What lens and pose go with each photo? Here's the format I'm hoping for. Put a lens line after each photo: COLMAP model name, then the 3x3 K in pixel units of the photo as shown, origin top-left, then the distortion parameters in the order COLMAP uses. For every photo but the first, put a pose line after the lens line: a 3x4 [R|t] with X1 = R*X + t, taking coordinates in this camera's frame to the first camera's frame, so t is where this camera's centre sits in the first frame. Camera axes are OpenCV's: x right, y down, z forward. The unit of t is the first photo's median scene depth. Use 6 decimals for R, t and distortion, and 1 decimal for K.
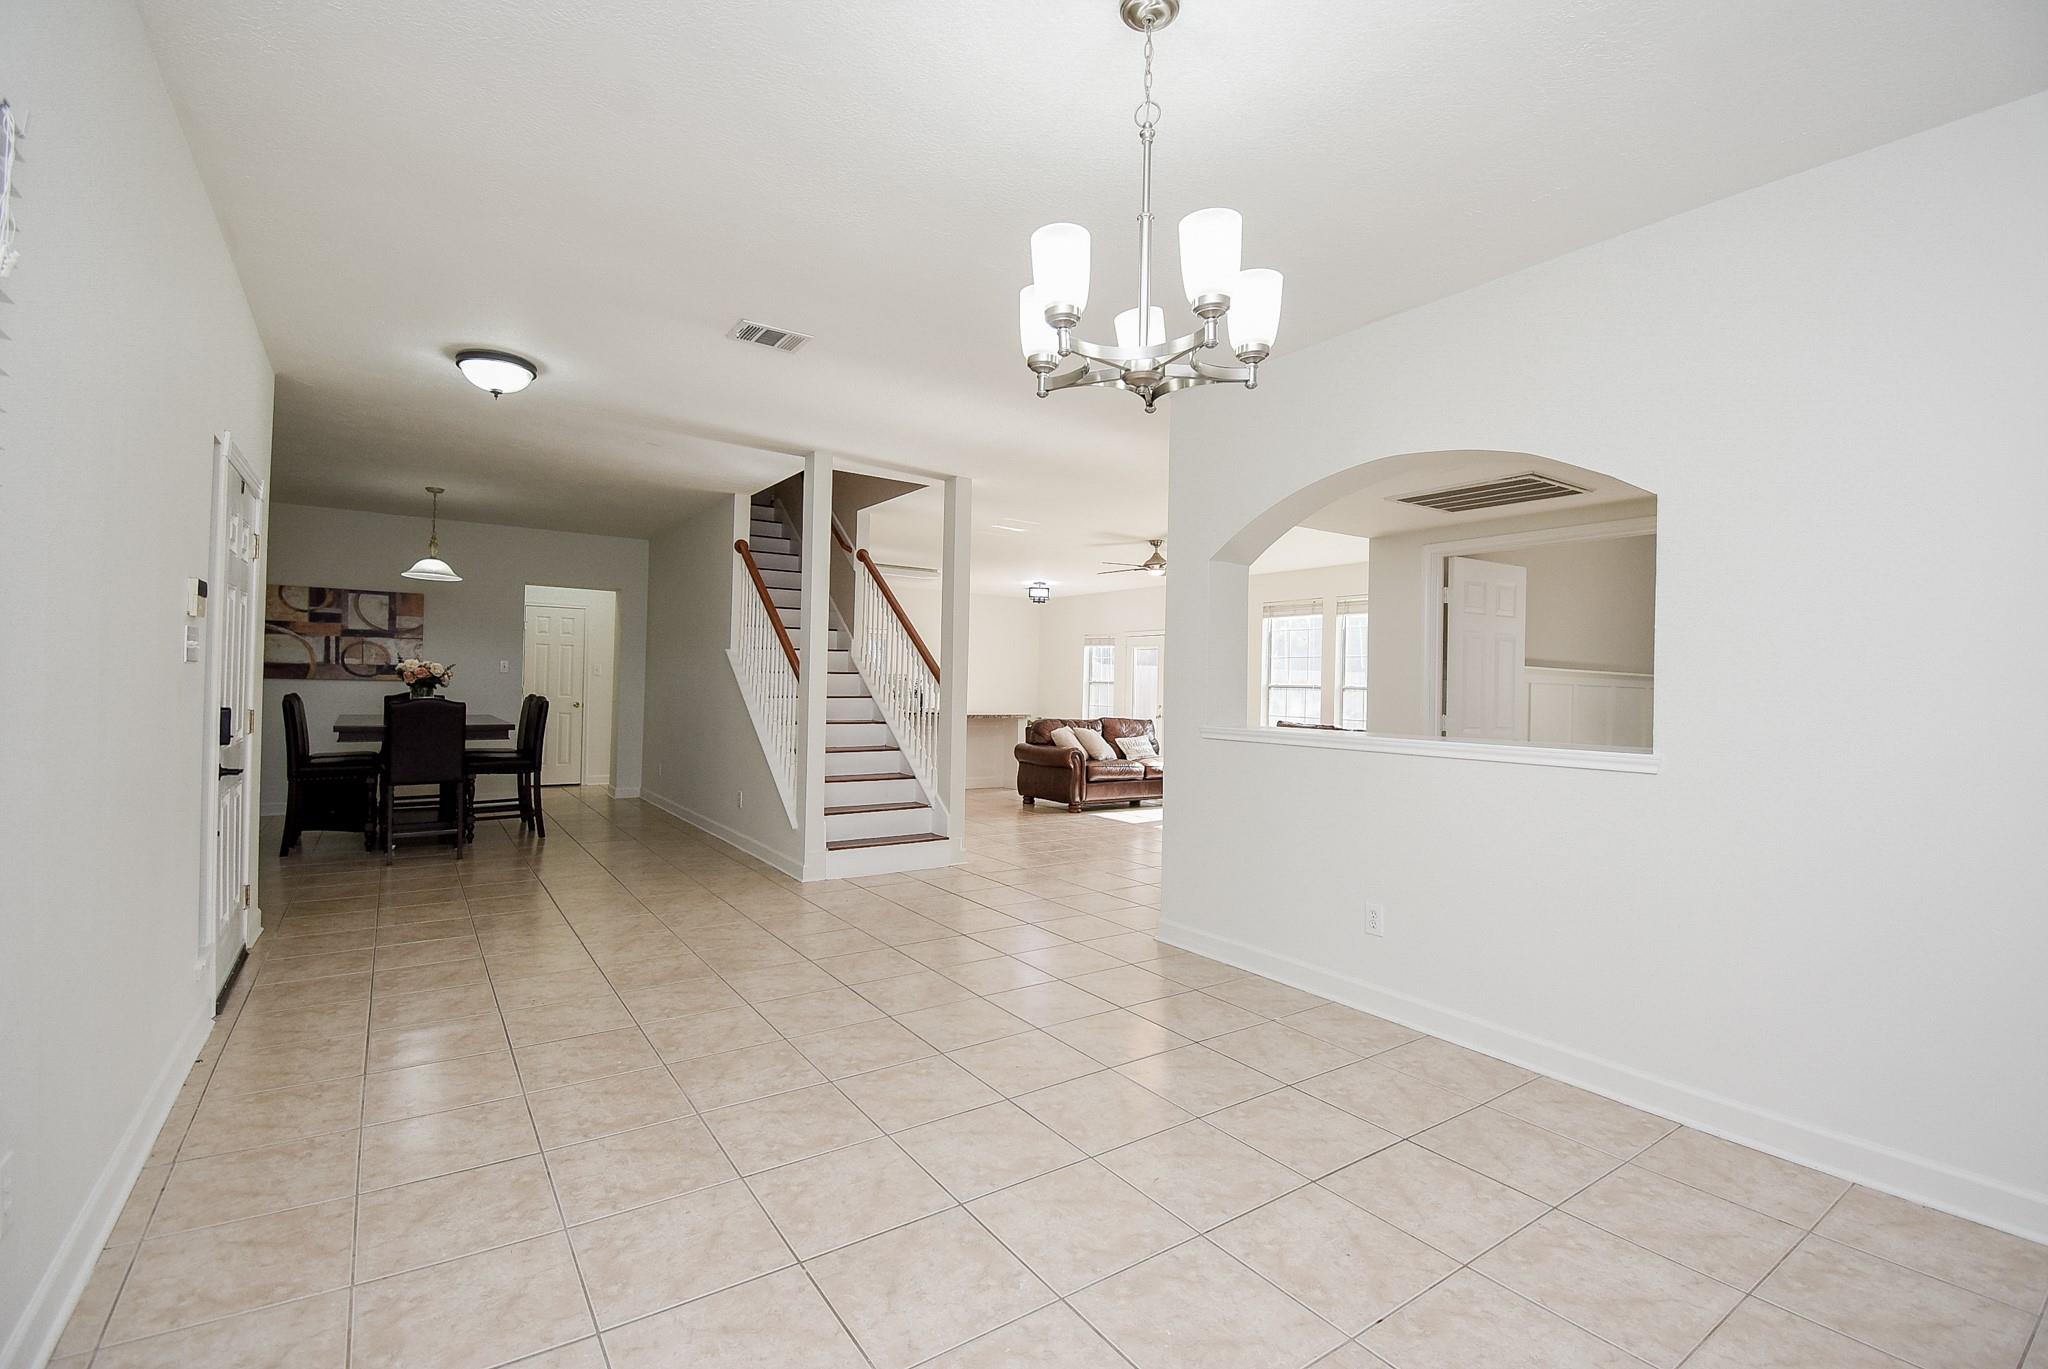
lens RADIAL K [[903.9, 0, 1030.3], [0, 903.9, 680.9], [0, 0, 1]] dist [-0.009086, -0.001524]
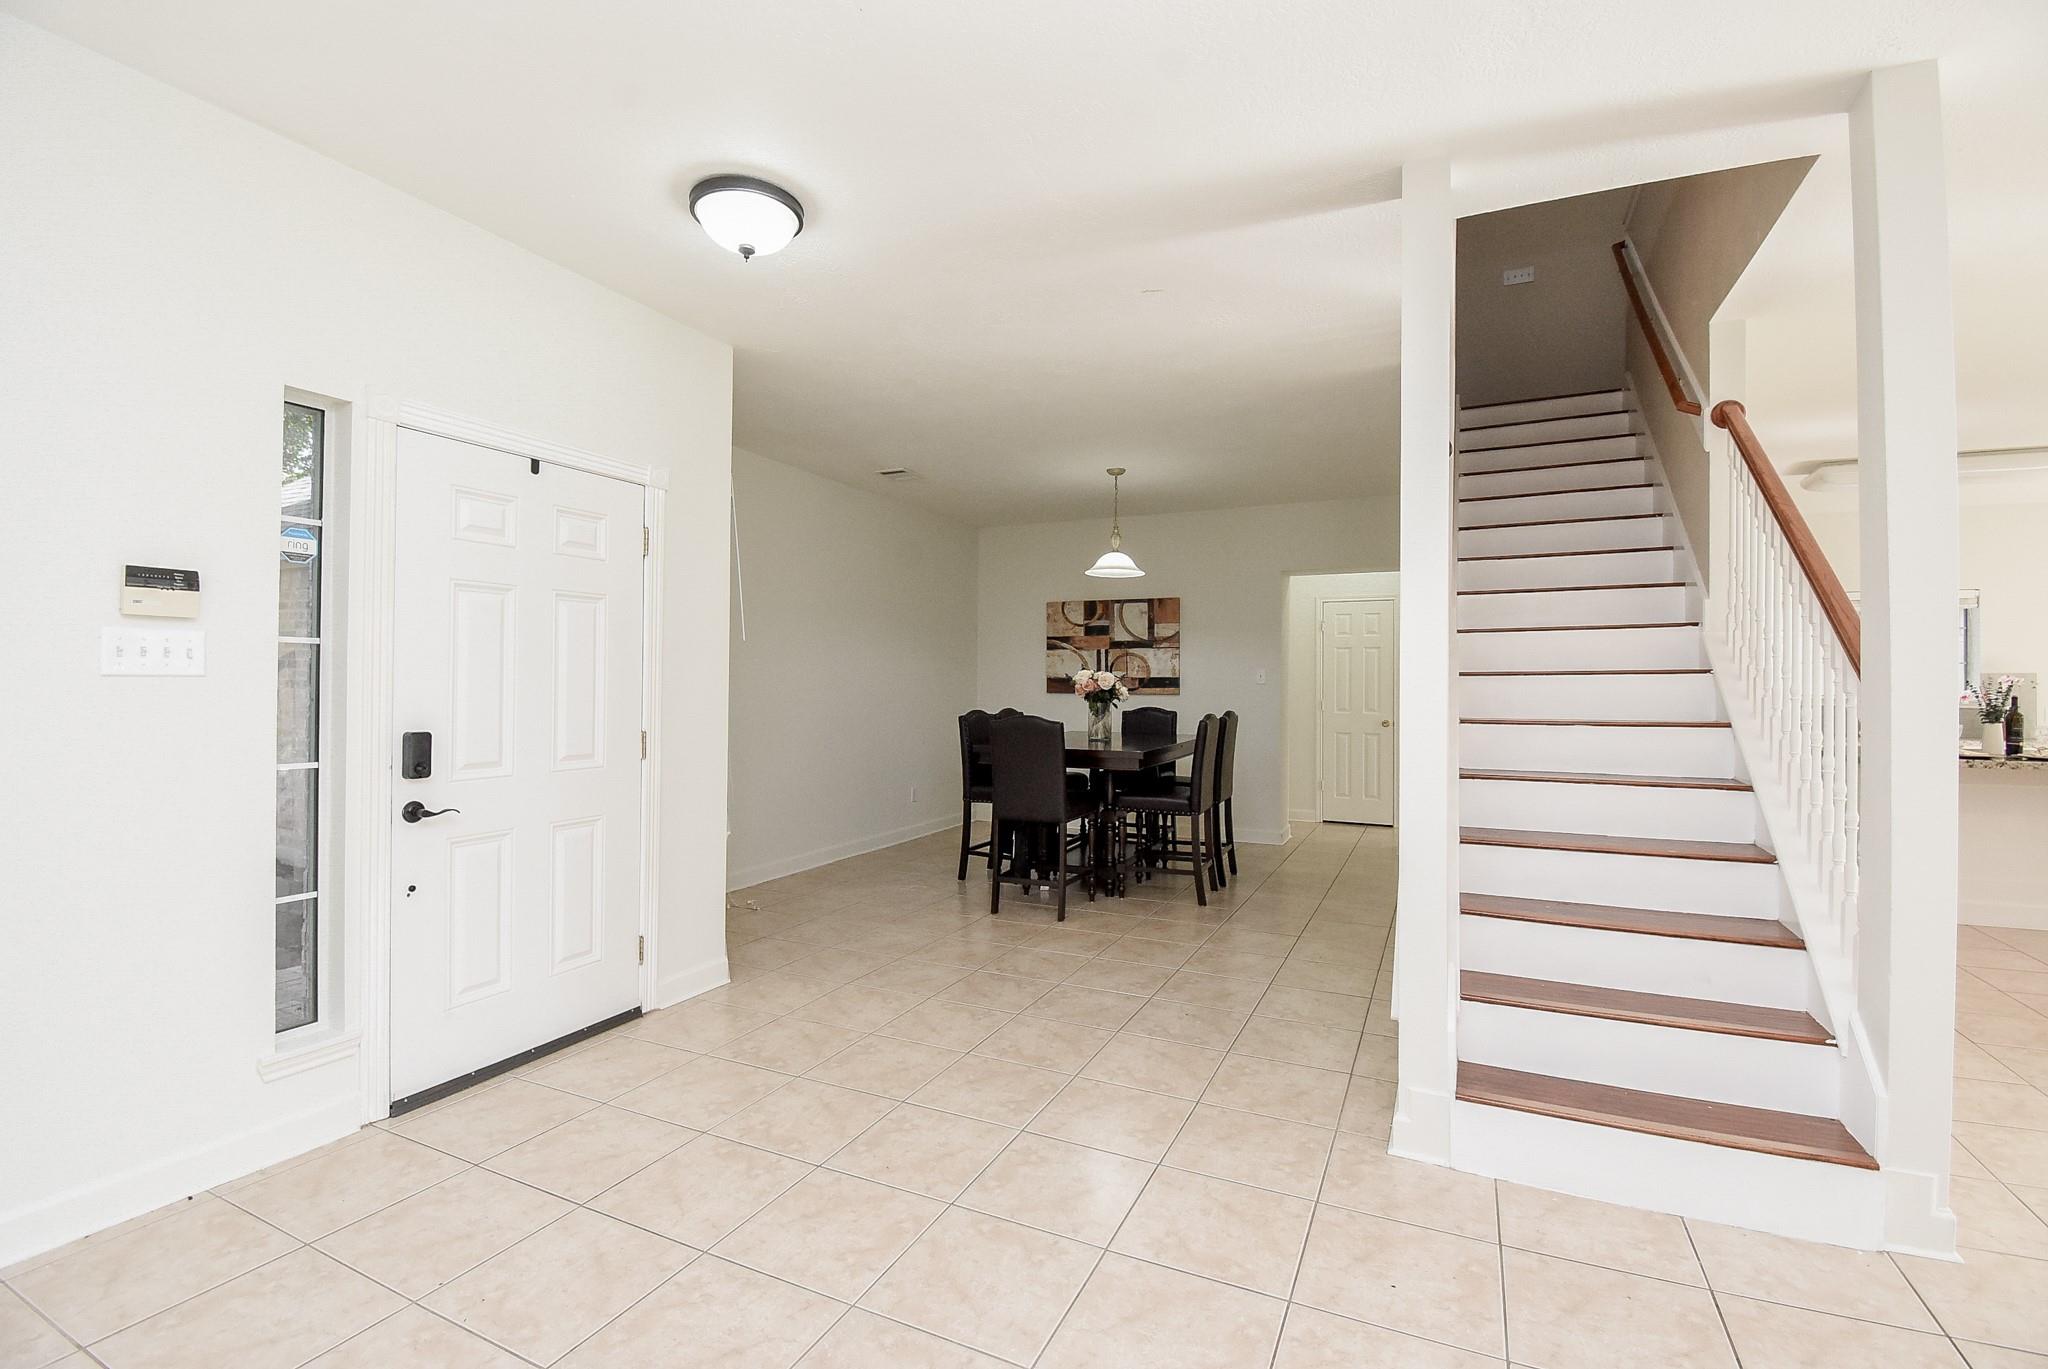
lens RADIAL K [[903.9, 0, 1018.5], [0, 903.9, 682.0], [0, 0, 1]] dist [-0.009086, -0.001524]
pose [[0.487925, -0.017852, -0.872703, 0.031377], [0.008012, 0.999840, -0.015973, 0.000529], [0.872849, 0.000801, 0.487990, 0.443584]]
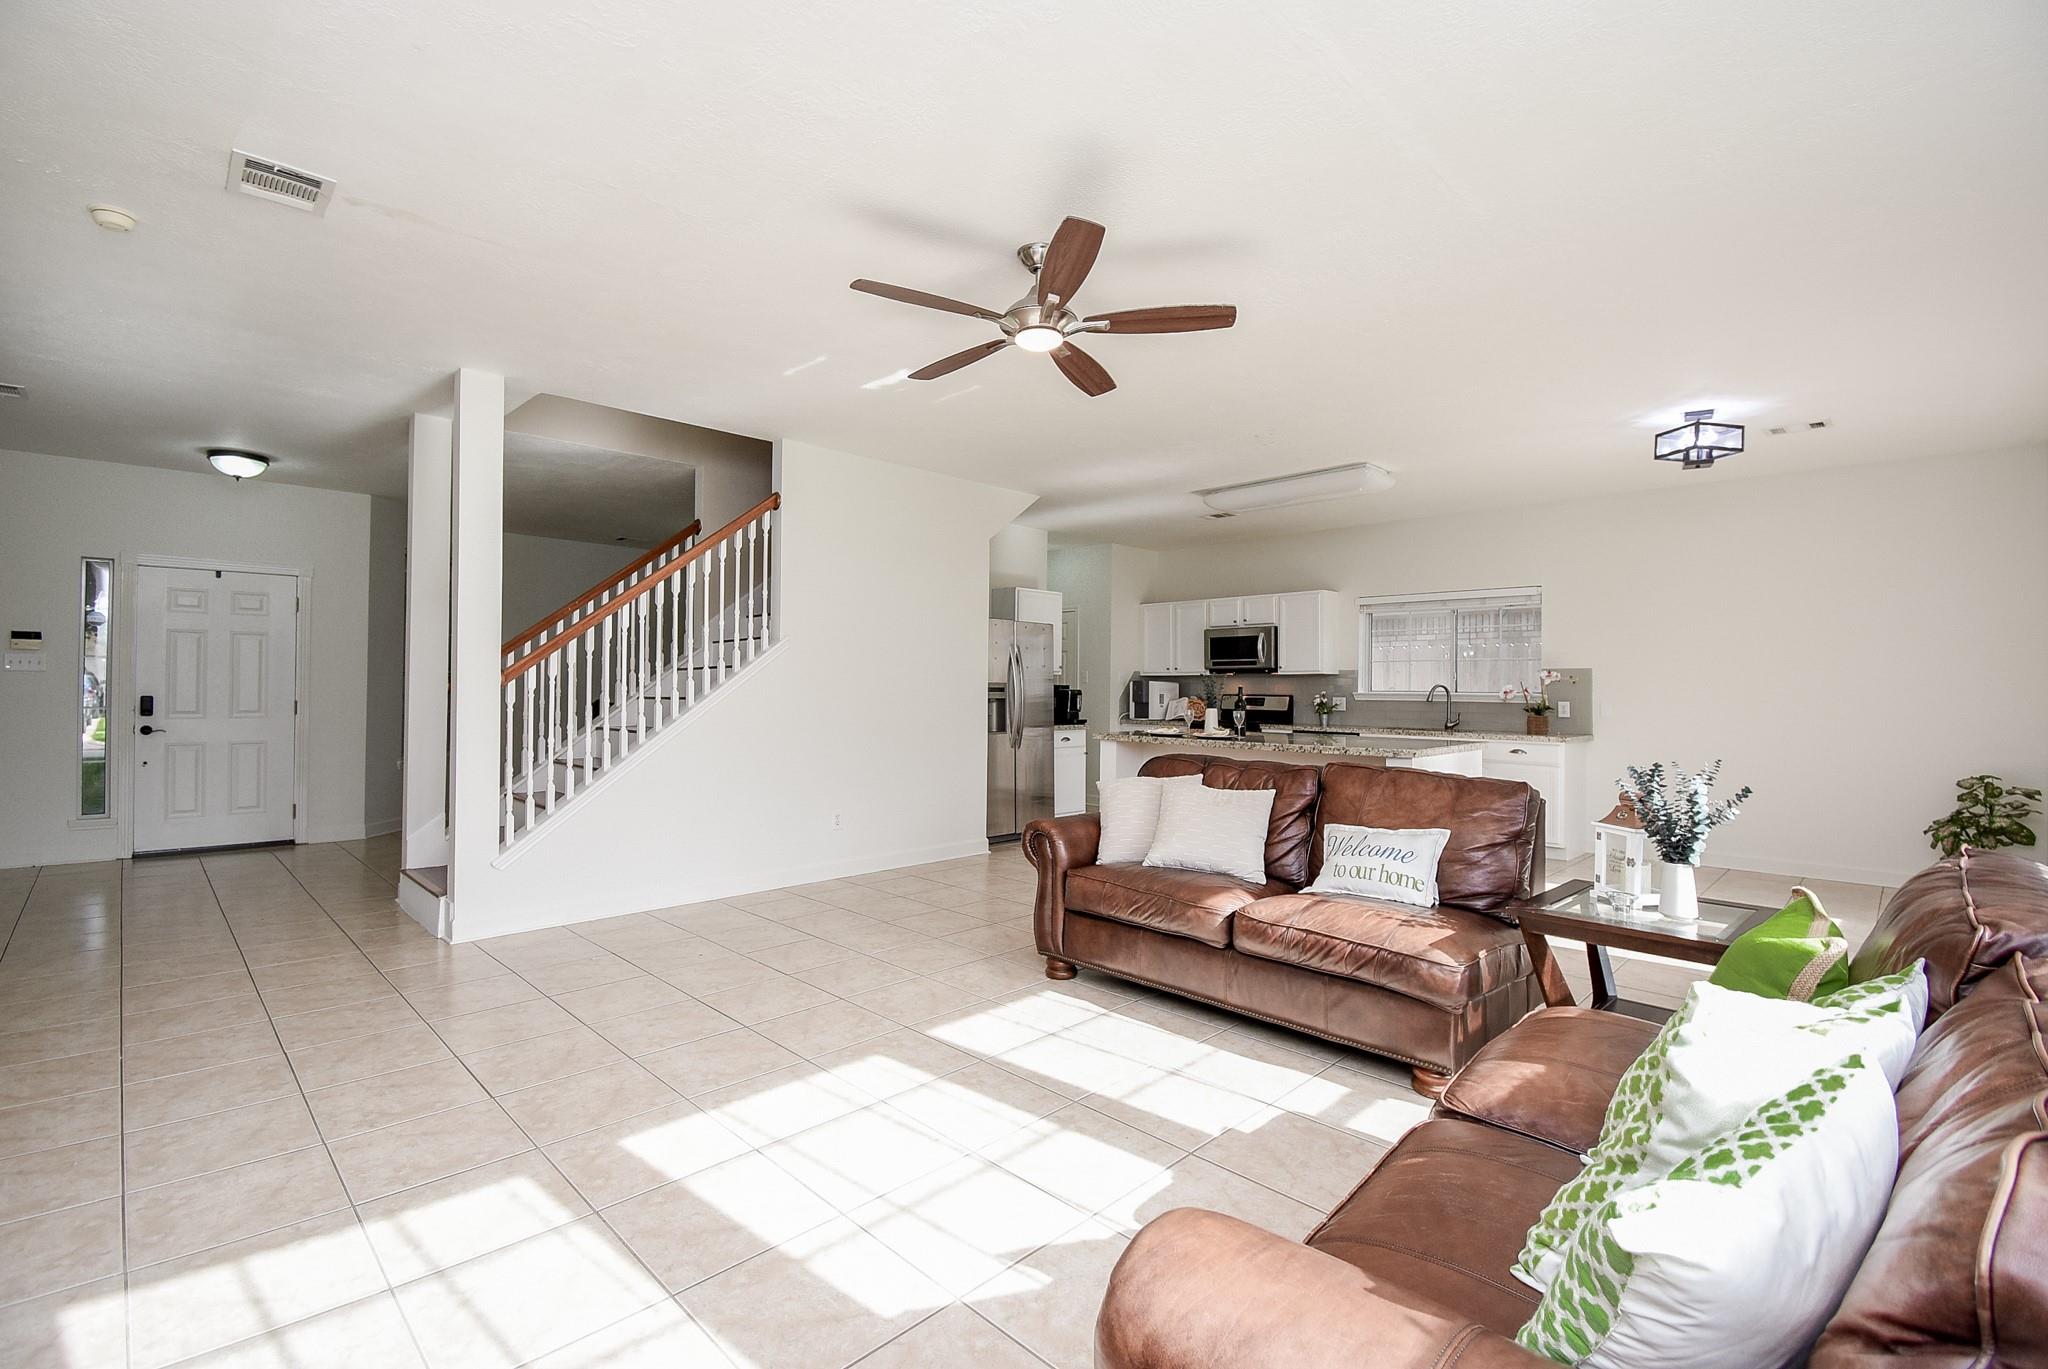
lens RADIAL K [[903.9, 0, 1003.7], [0, 903.9, 685.3], [0, 0, 1]] dist [-0.009086, -0.001524]
pose [[0.178886, -0.015226, -0.983752, 0.542656], [0.001416, 0.999883, -0.015219, 0.016354], [0.983869, 0.001330, 0.178887, 1.022849]]
